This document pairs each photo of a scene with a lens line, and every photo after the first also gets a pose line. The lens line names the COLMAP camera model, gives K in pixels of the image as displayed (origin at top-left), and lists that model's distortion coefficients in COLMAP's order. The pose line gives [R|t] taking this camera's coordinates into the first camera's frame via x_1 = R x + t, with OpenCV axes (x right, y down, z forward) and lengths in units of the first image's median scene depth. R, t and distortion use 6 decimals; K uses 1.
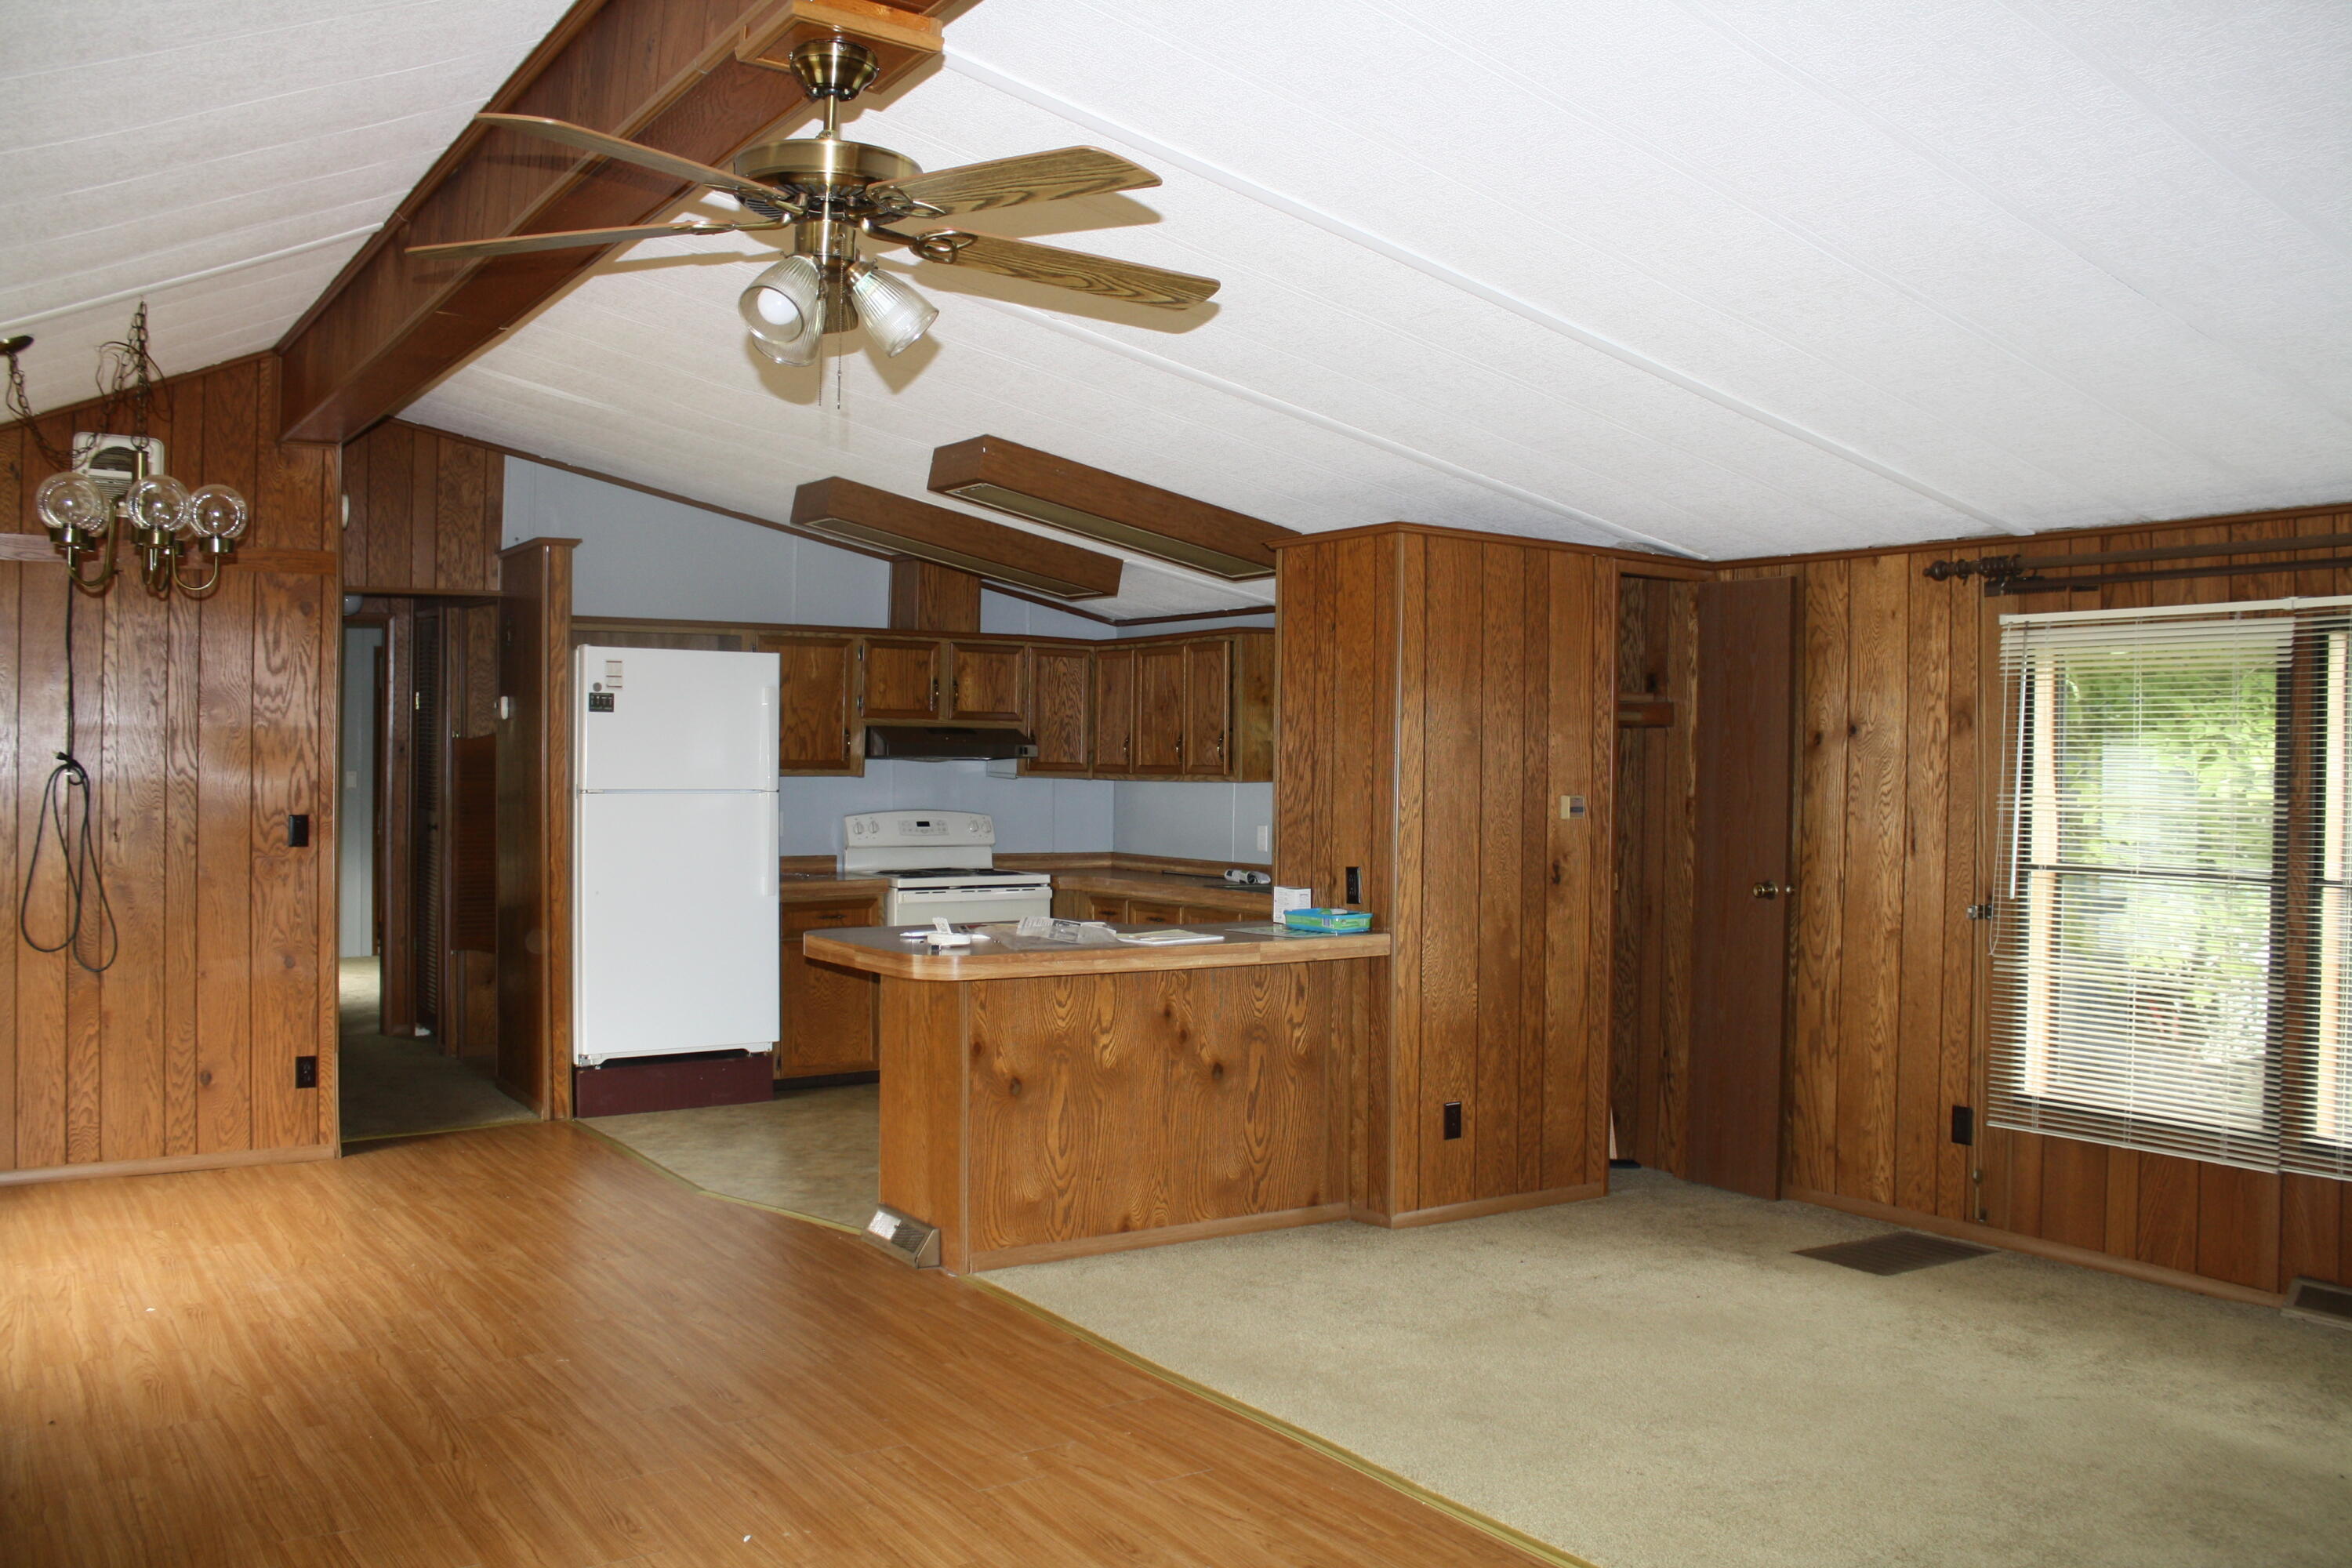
lens RADIAL K [[1964.4, 0, 1192.2], [0, 1964.4, 769.7], [0, 0, 1]] dist [-0.177000, 0.163744]
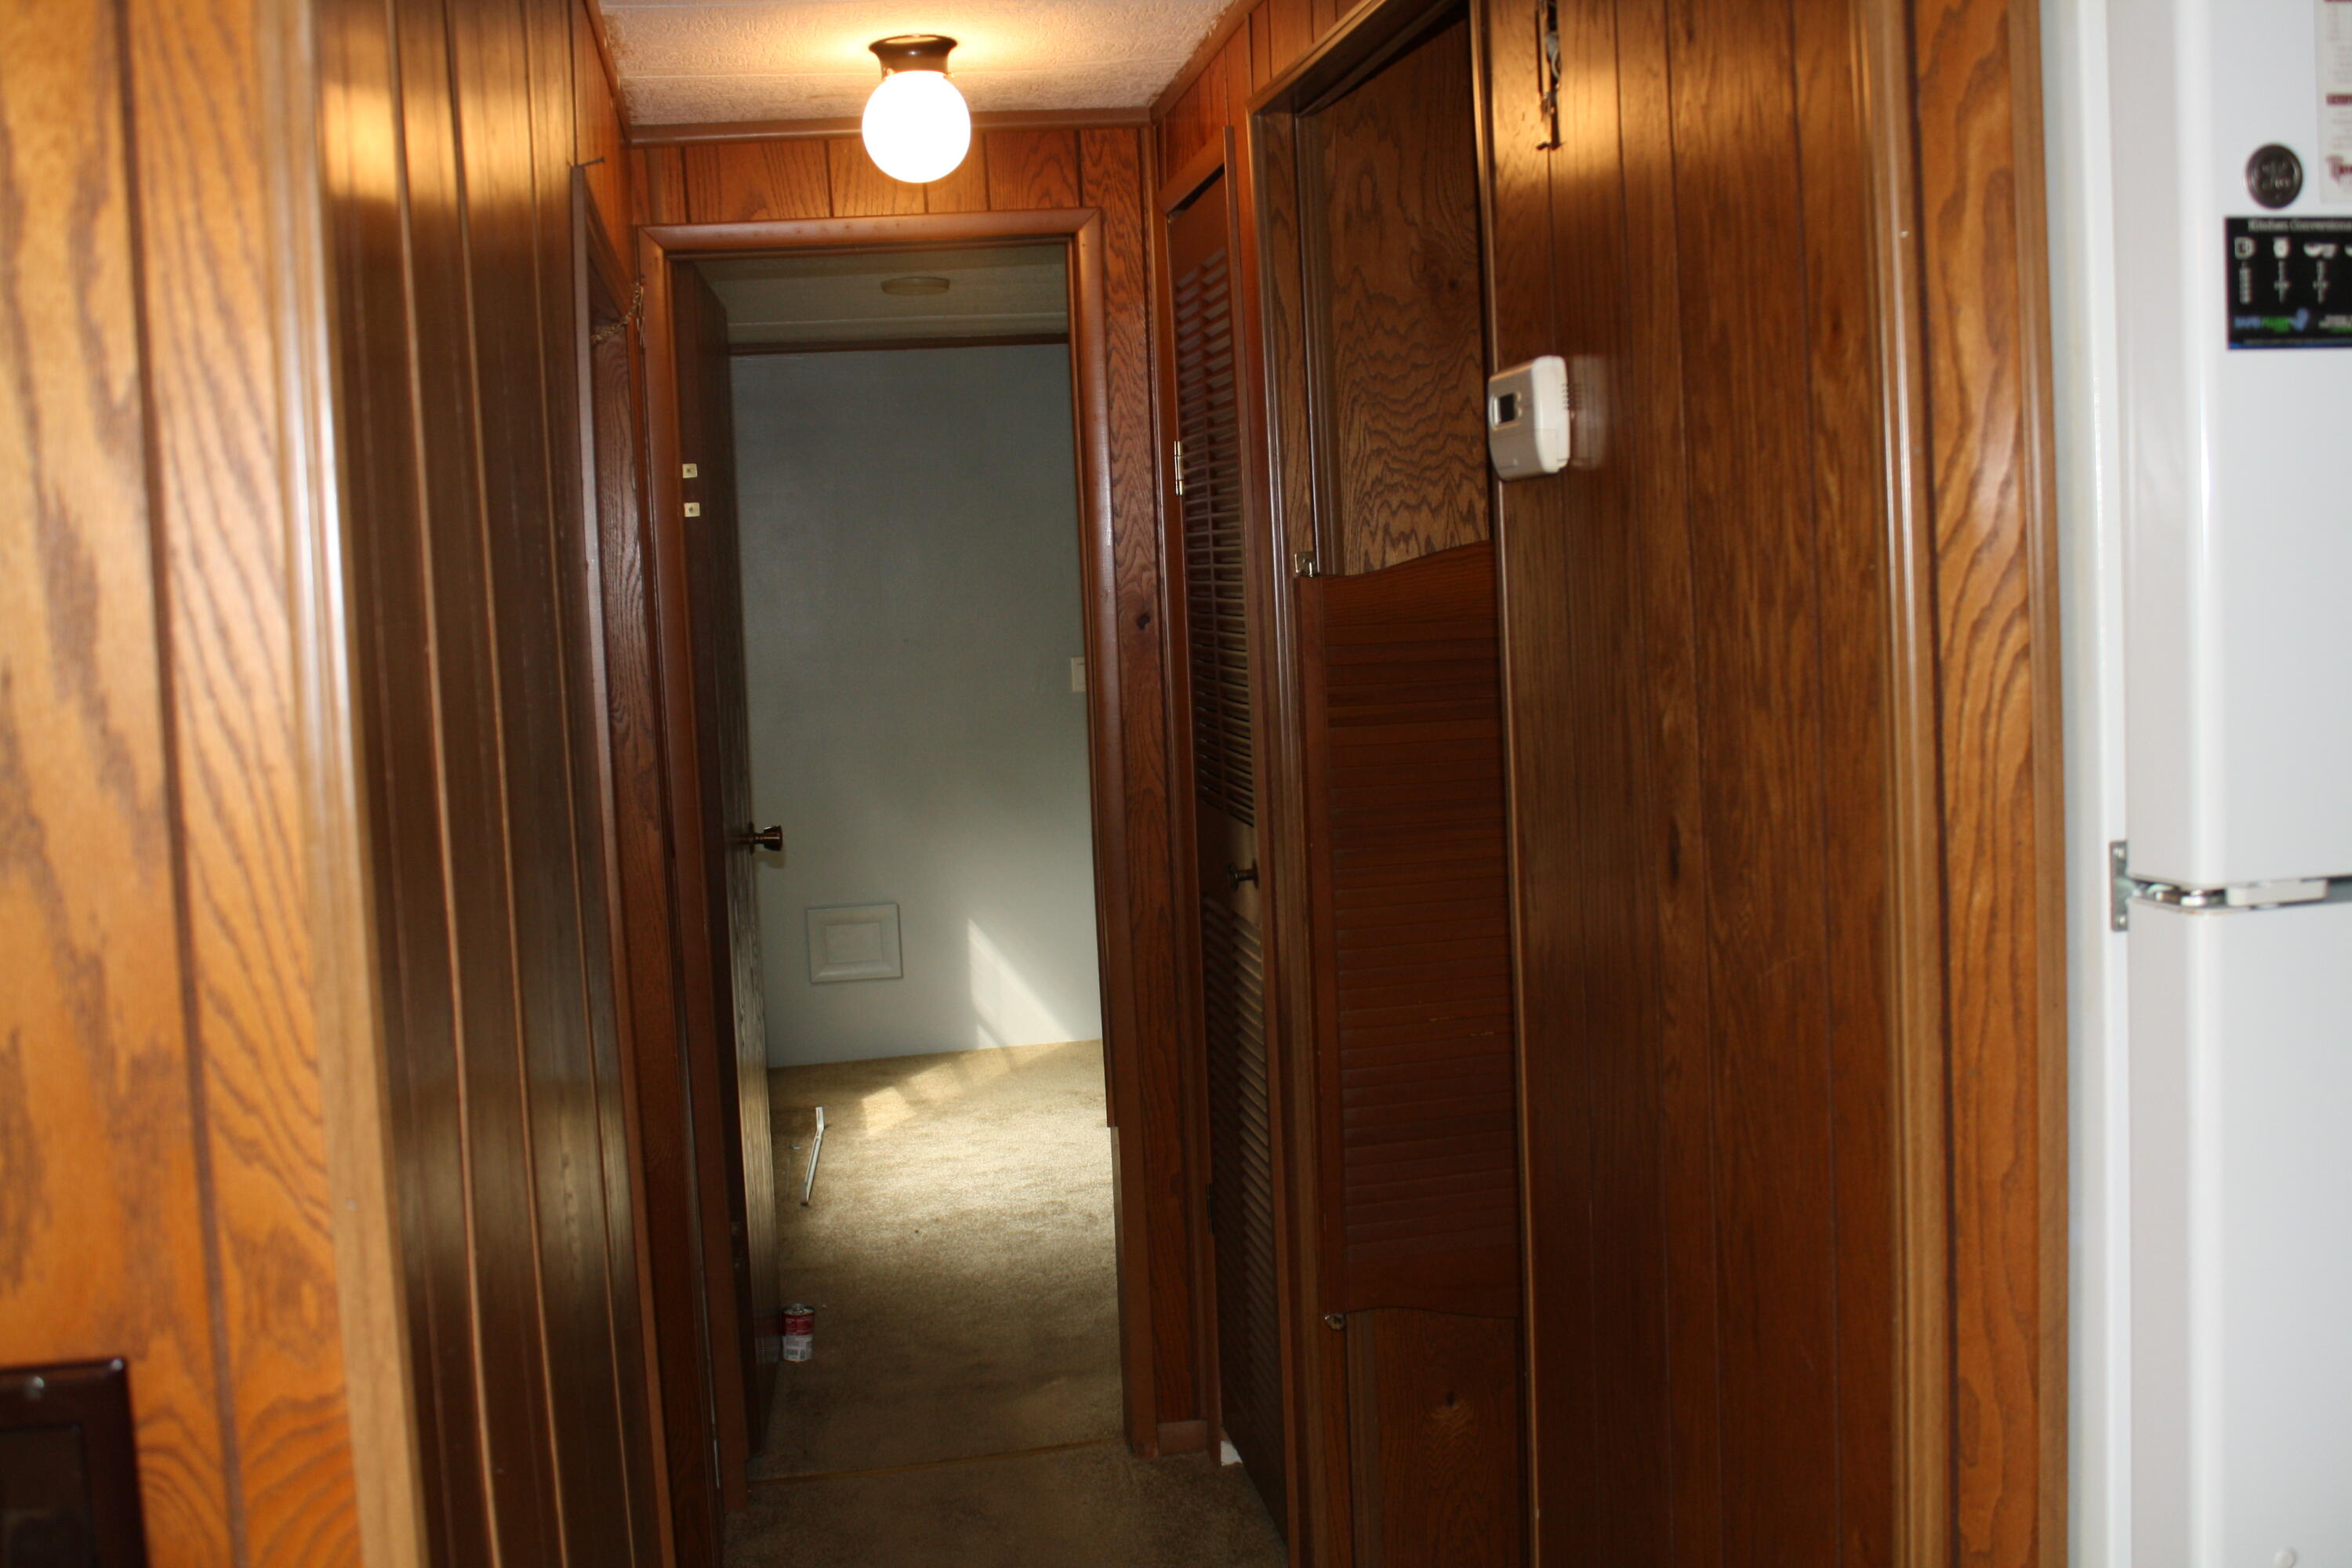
lens RADIAL K [[2280.4, 0, 1192.4], [0, 2280.4, 782.3], [0, 0, 1]] dist [-0.144066, 0.151630]
pose [[0.918841, -0.017418, -0.394243, -0.269585], [0.051014, 0.995886, 0.074897, -0.011989], [0.391317, -0.088930, 0.915949, 0.690368]]
